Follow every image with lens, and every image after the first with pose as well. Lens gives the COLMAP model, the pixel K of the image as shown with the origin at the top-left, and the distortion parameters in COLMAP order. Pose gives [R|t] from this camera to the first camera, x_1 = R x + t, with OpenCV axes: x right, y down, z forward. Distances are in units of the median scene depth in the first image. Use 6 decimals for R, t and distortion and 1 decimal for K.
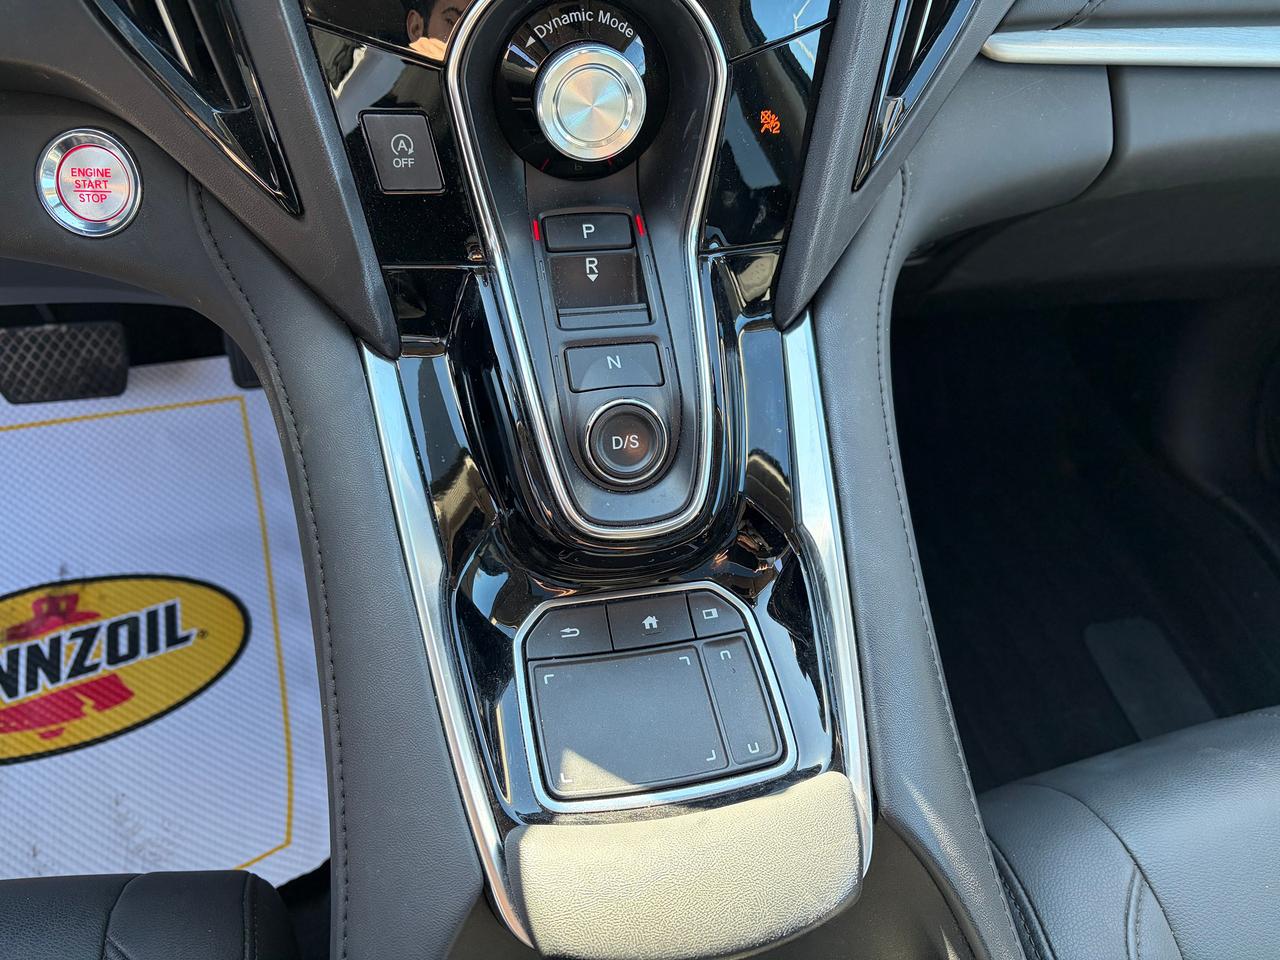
lens RADIAL K [[958.4, 0, 644.3], [0, 958.4, 497.1], [0, 0, 1]] dist [0.014861, -0.007602]
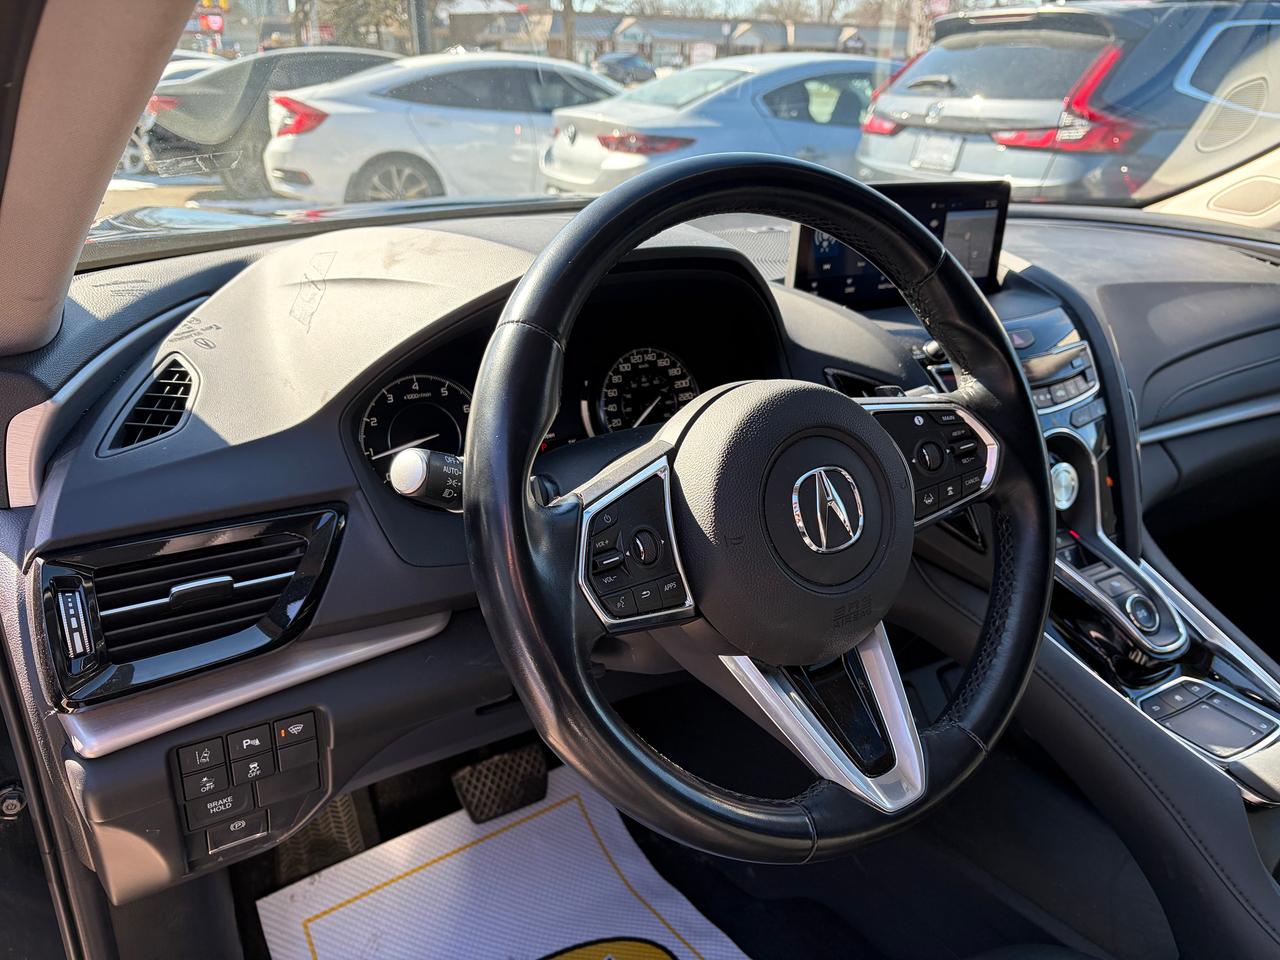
lens RADIAL K [[970.4, 0, 639.7], [0, 970.4, 522.2], [0, 0, 1]] dist [0.025202, -0.038514]
pose [[0.936247, -0.200567, 0.288470, -1.636570], [0.303740, 0.874720, -0.377634, 0.242483], [-0.176589, 0.441179, 0.879874, -0.840476]]
